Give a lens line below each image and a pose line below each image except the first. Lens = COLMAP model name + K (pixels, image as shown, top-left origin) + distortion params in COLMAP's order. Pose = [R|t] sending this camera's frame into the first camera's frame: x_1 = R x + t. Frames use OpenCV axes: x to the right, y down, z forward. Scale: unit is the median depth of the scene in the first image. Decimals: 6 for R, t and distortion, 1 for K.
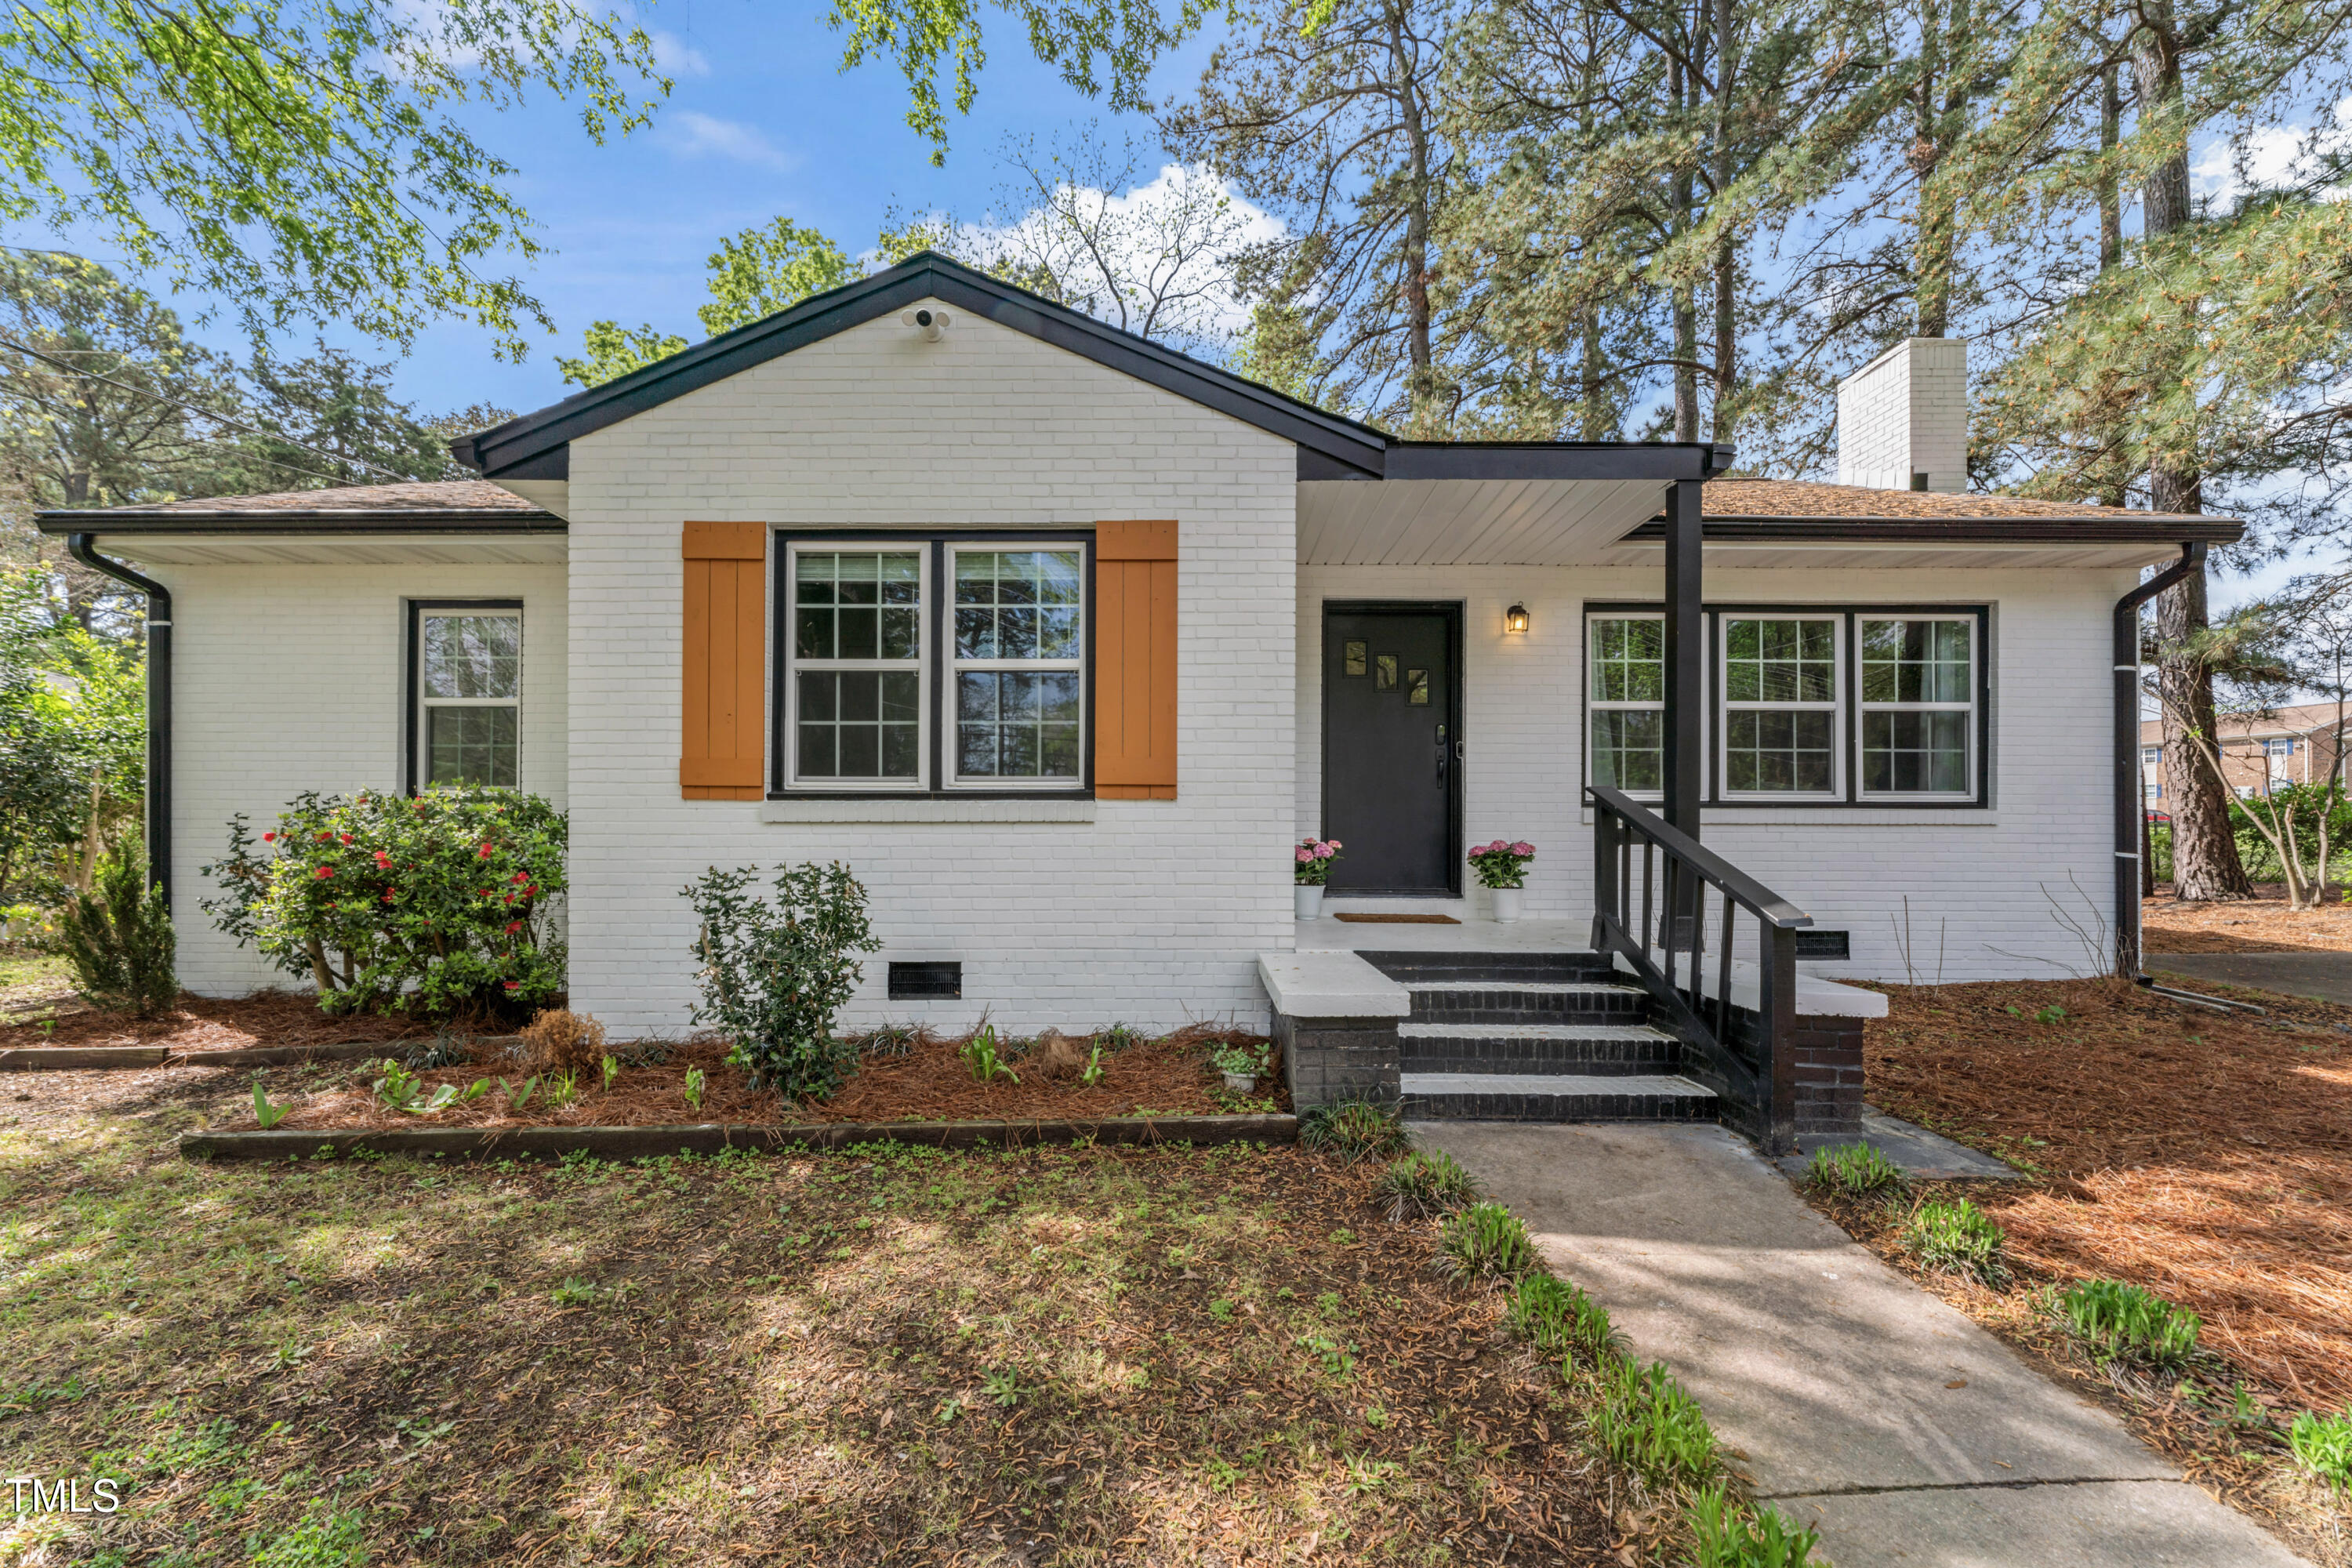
lens RADIAL K [[963.2, 0, 1162.5], [0, 963.2, 805.0], [0, 0, 1]] dist [-0.009169, 0.002260]
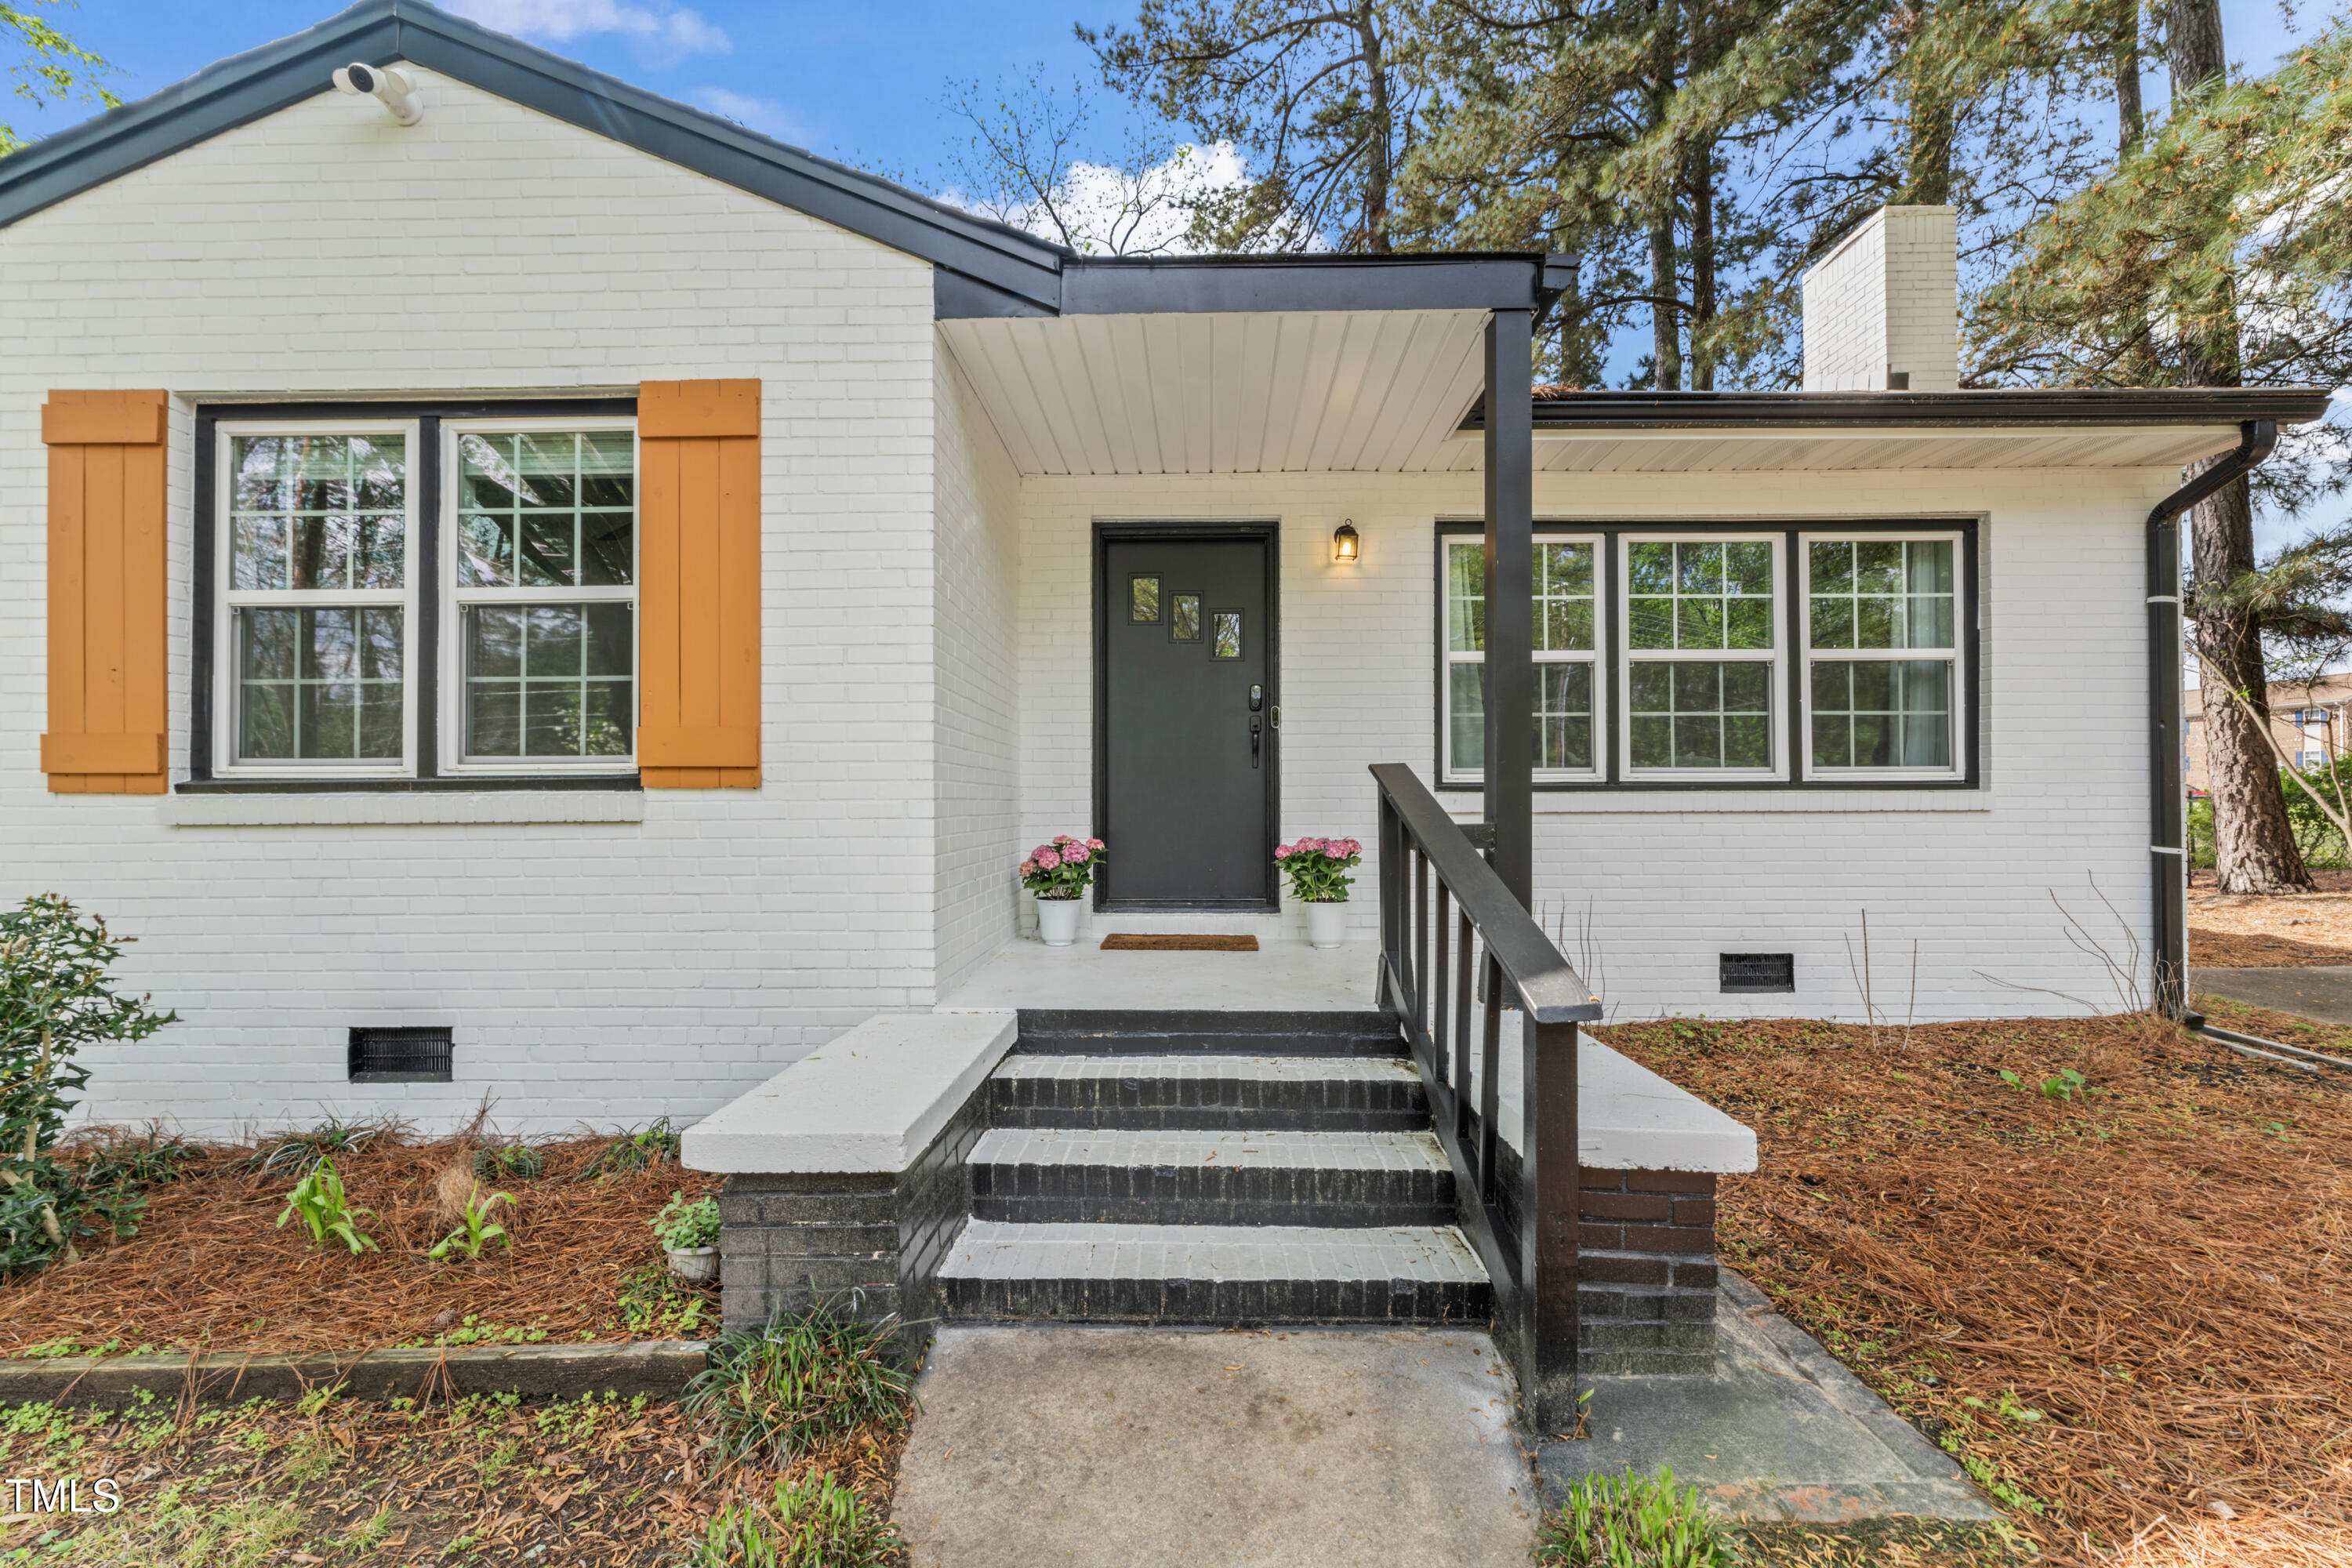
lens RADIAL K [[963.2, 0, 1168.8], [0, 963.2, 782.7], [0, 0, 1]] dist [-0.009169, 0.002260]
pose [[0.999922, -0.007988, -0.009646, 0.245829], [0.007951, 0.999961, -0.003870, -0.003339], [0.009676, 0.003793, 0.999946, 0.254895]]
